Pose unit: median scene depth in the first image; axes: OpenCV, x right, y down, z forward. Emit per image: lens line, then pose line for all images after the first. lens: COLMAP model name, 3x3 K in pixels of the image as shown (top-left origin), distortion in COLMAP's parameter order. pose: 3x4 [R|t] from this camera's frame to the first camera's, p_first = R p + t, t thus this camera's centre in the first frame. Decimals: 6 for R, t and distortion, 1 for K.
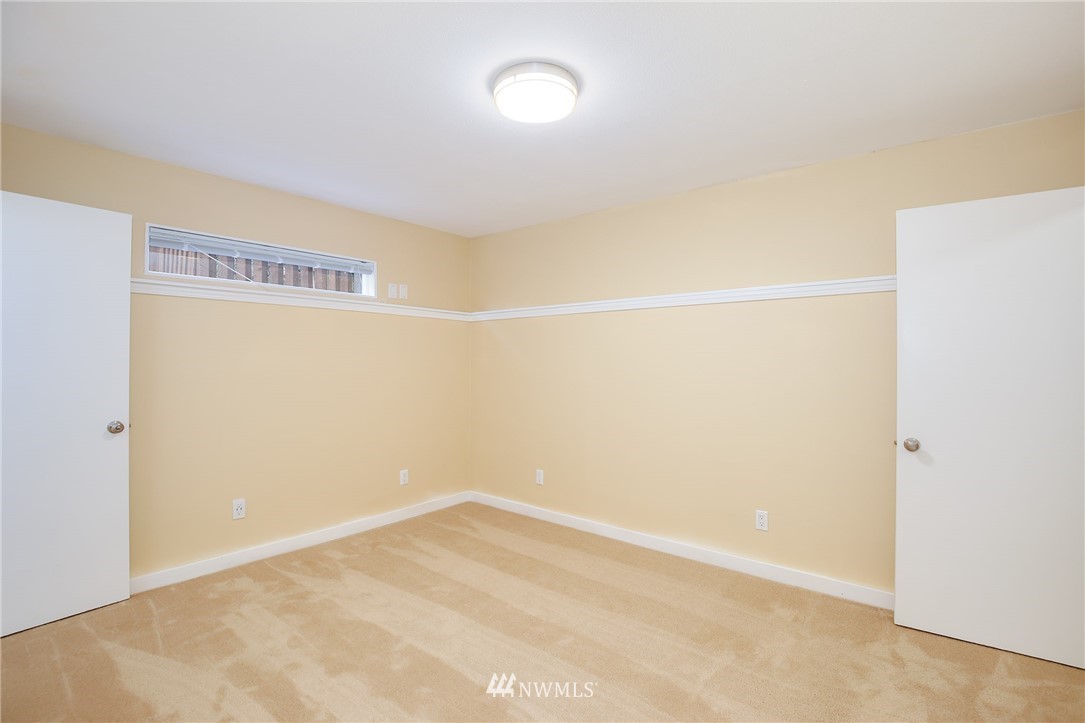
lens RADIAL K [[505.7, 0, 553.9], [0, 505.7, 360.7], [0, 0, 1]] dist [-0.030314, 0.004838]
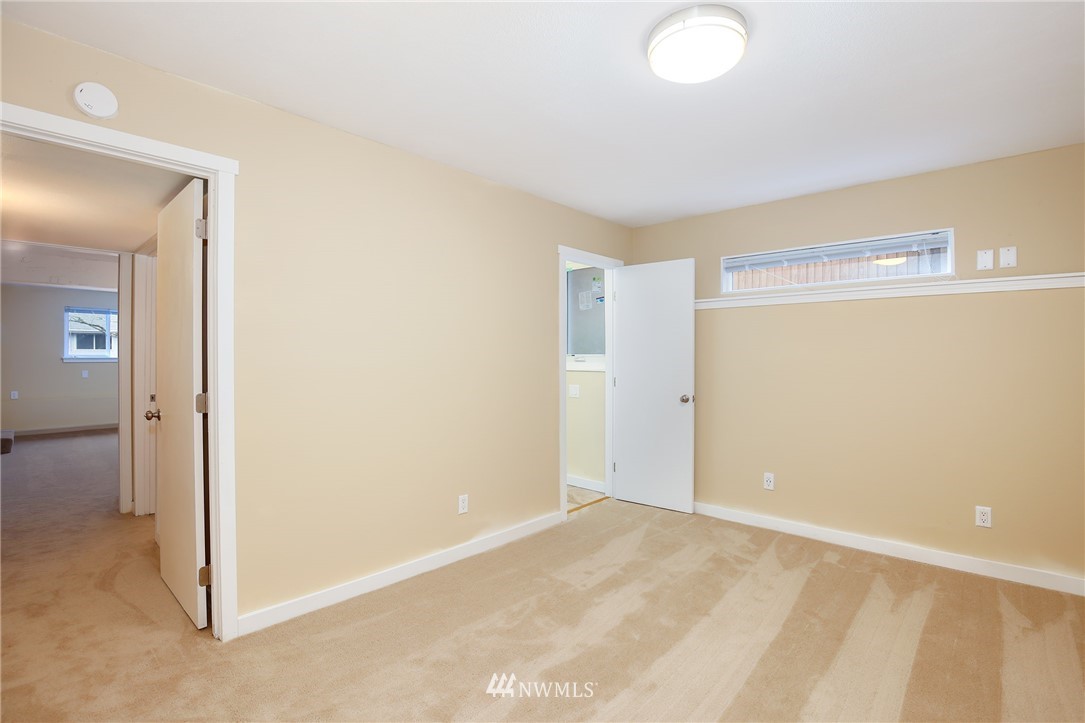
lens RADIAL K [[505.7, 0, 549.8], [0, 505.7, 363.9], [0, 0, 1]] dist [-0.030314, 0.004838]
pose [[-0.054249, 0.009602, -0.998481, 0.624133], [-0.003151, 0.999947, 0.009787, 0.010411], [0.998522, 0.003677, -0.054216, 0.589252]]
